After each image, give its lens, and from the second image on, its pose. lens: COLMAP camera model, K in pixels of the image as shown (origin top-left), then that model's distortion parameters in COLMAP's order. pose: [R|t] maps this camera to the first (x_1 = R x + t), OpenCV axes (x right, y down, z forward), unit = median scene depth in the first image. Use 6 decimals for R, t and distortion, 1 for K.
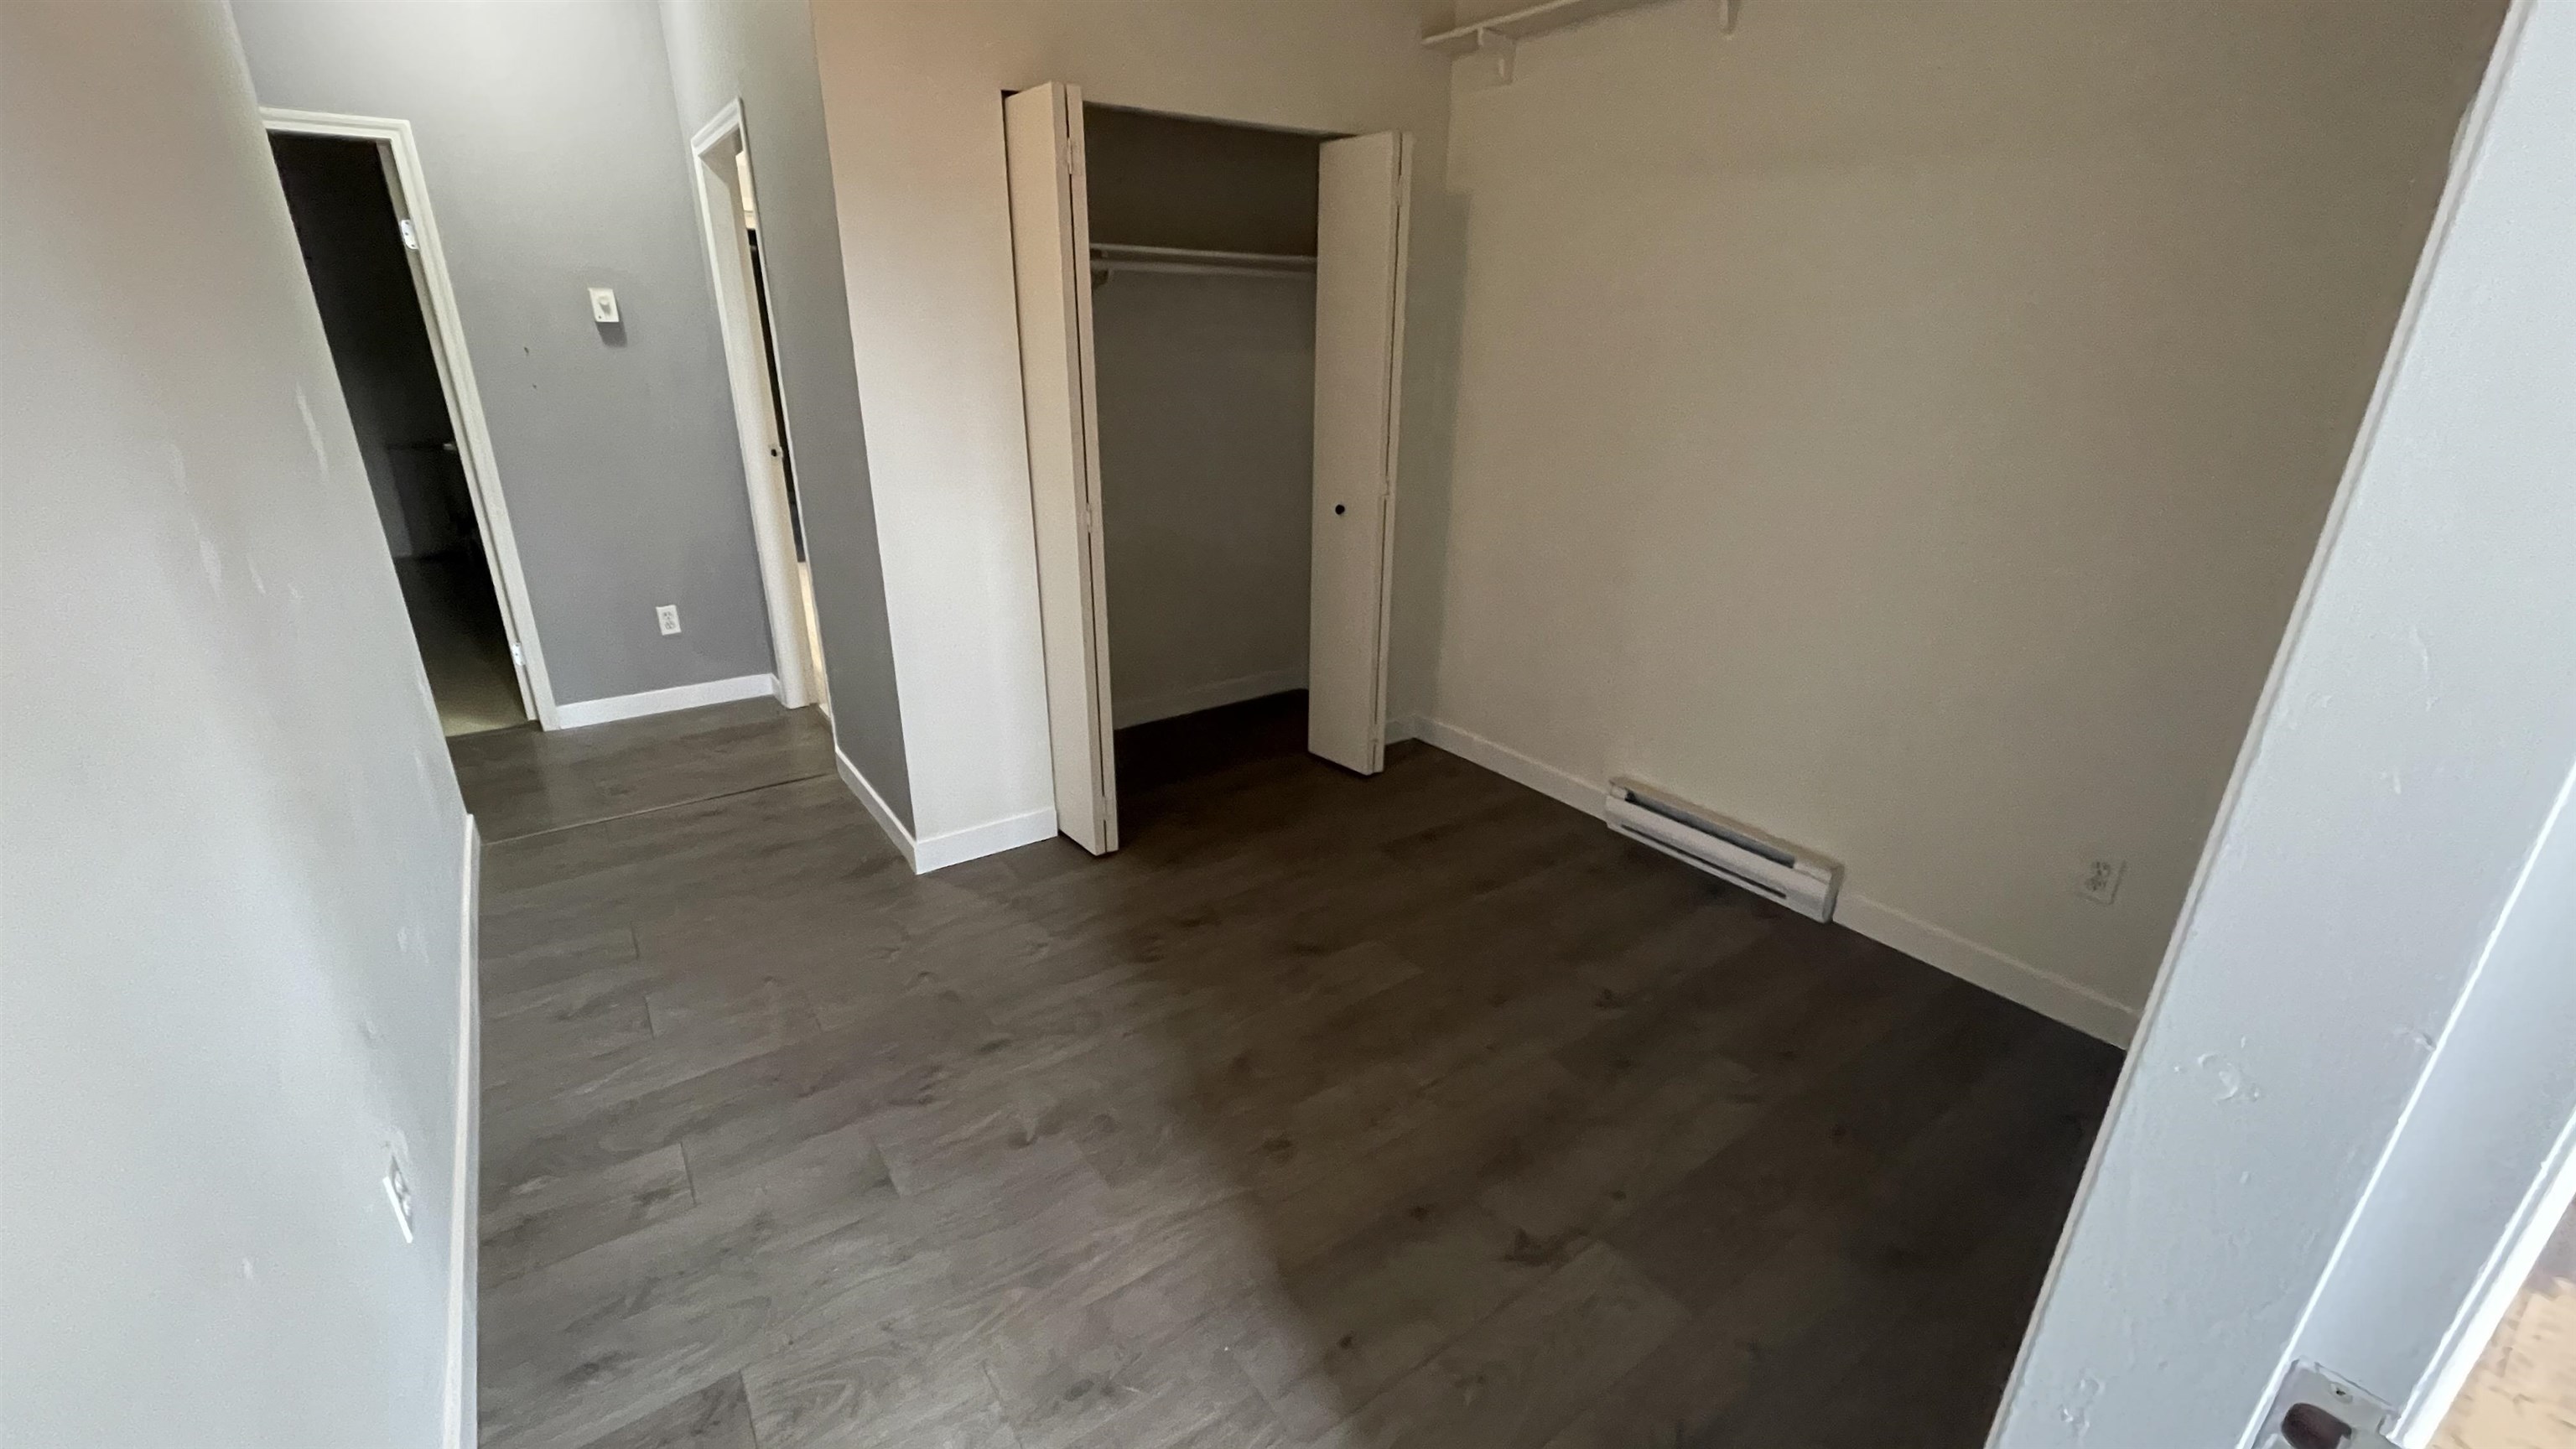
lens RADIAL K [[1037.5, 0, 1284.3], [0, 1037.5, 727.9], [0, 0, 1]] dist [-0.008917, 0.001492]
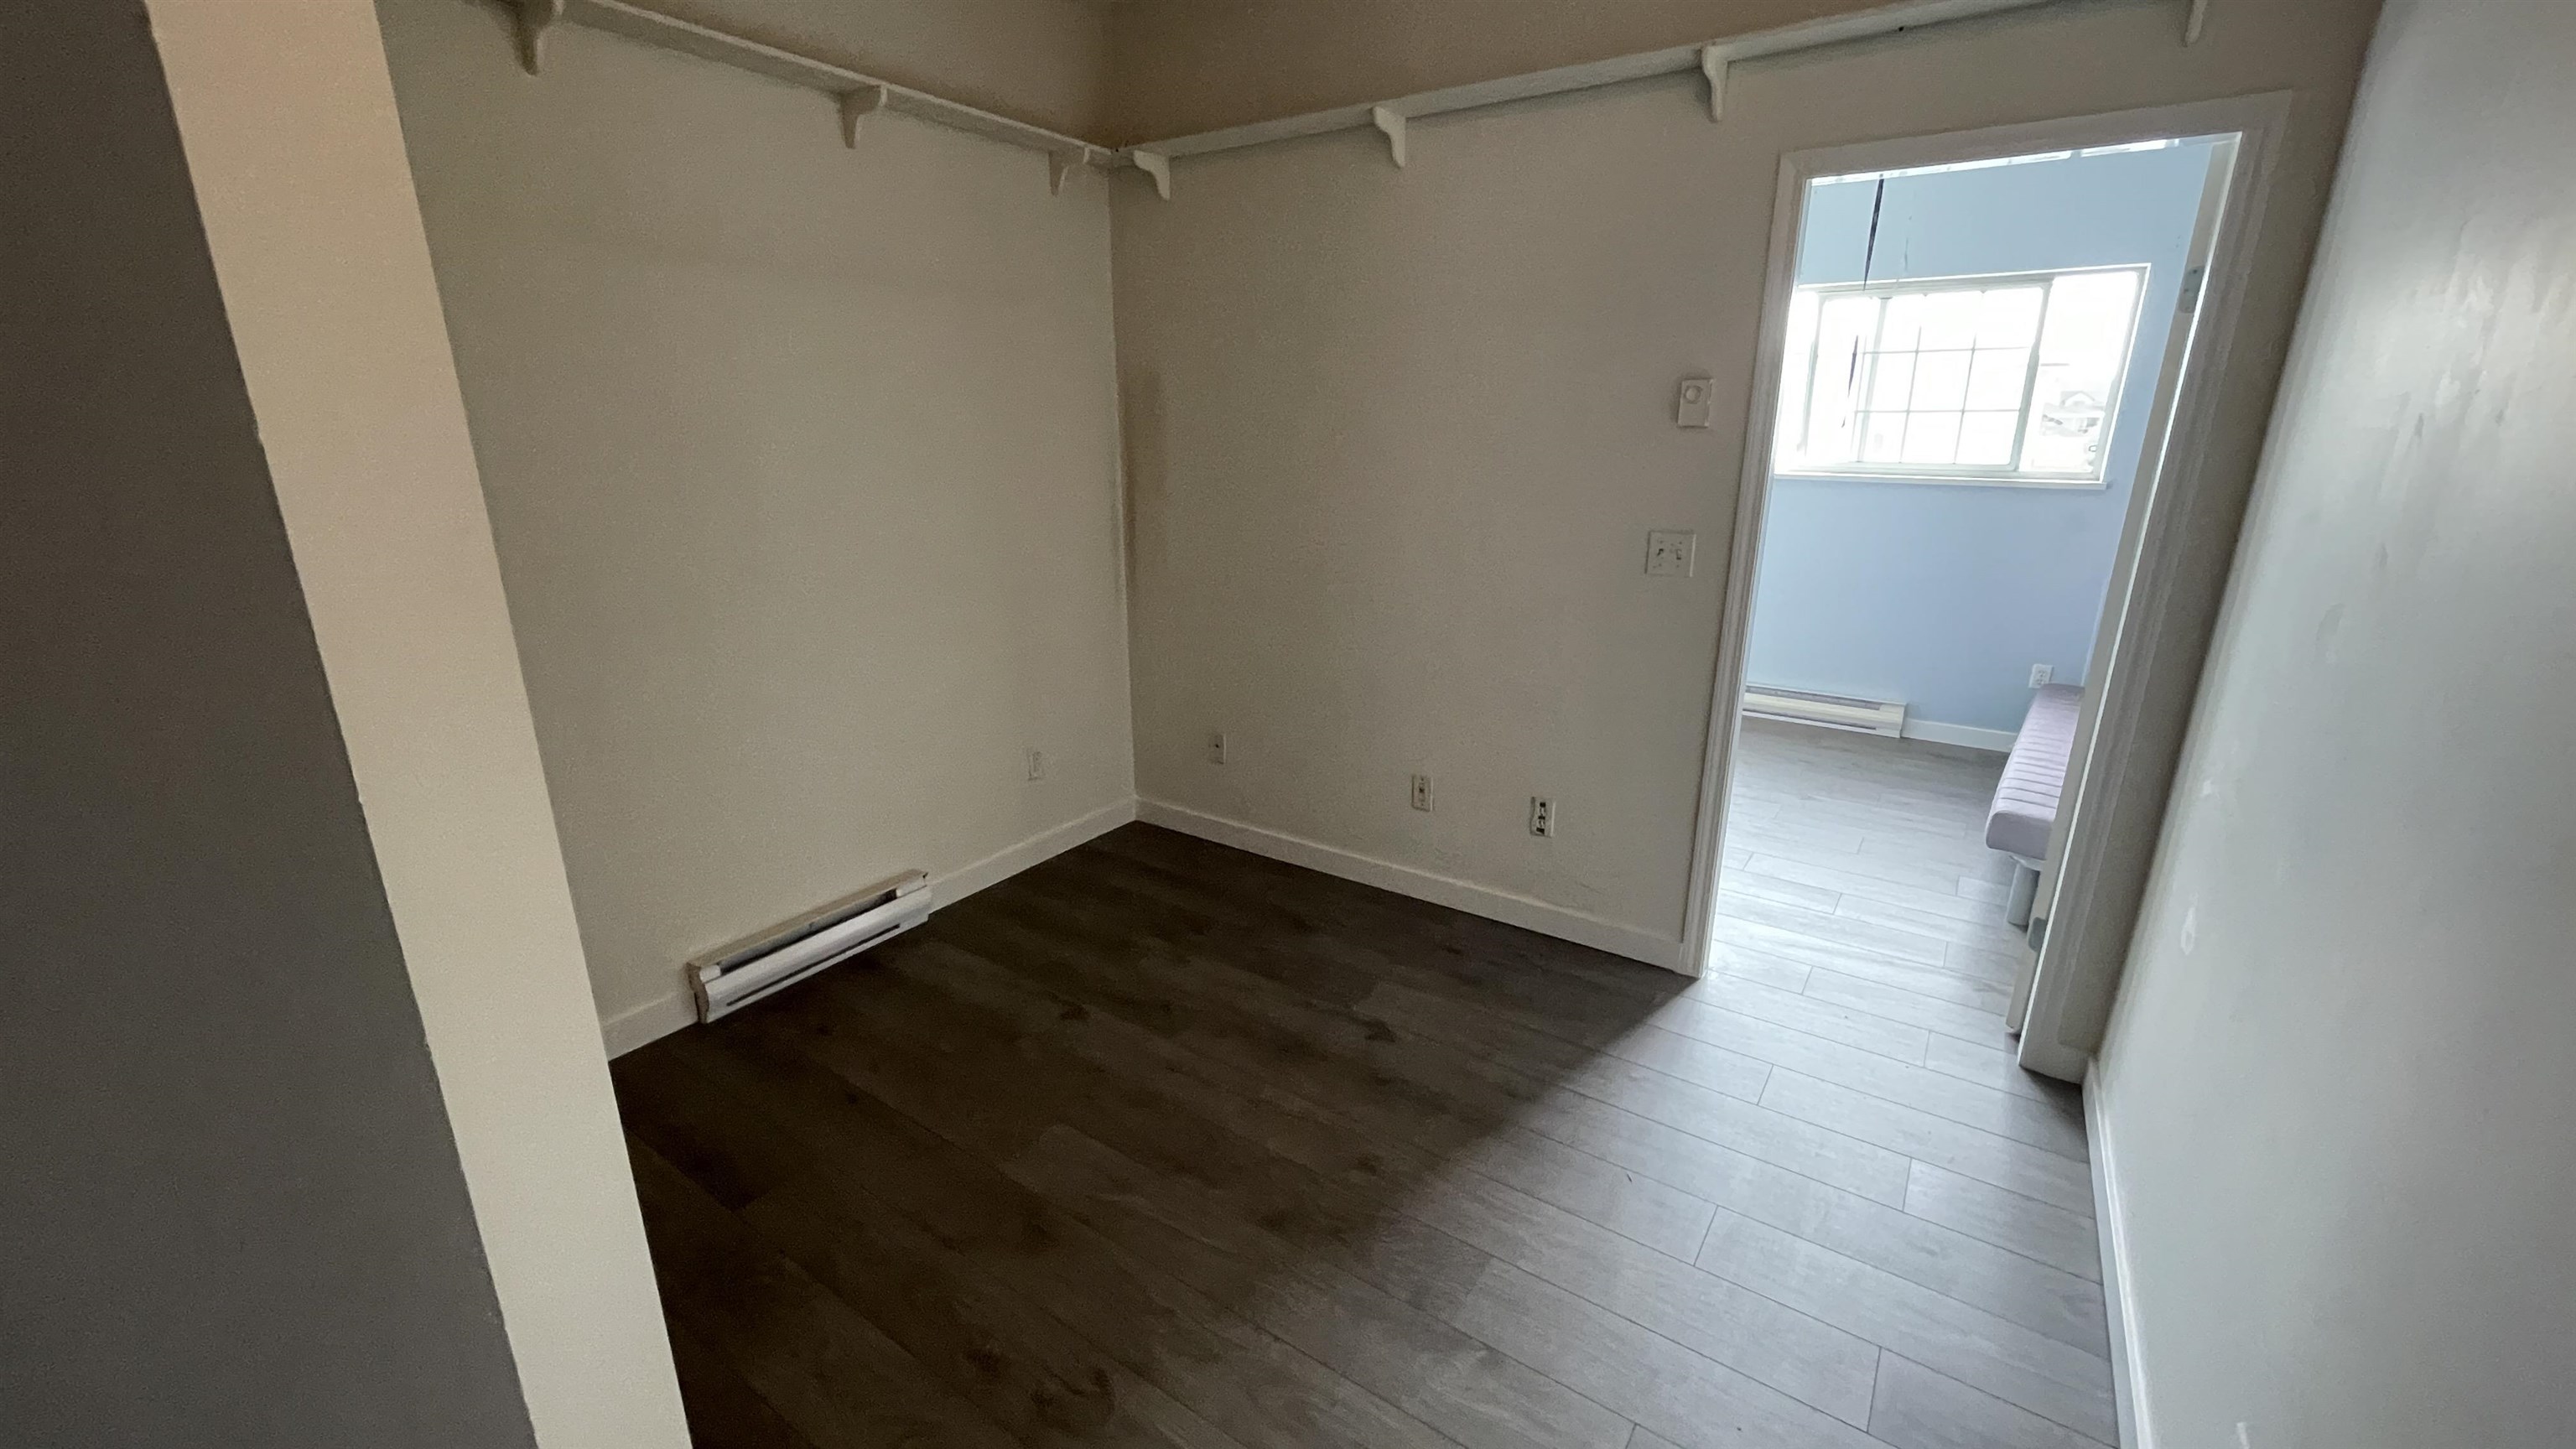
lens RADIAL K [[1037.5, 0, 1279.9], [0, 1037.5, 722.8], [0, 0, 1]] dist [-0.008917, 0.001492]
pose [[-0.346607, -0.282303, 0.894521, -0.707854], [0.328615, 0.856656, 0.397684, -0.398104], [-0.878565, 0.431793, -0.204155, 0.954677]]
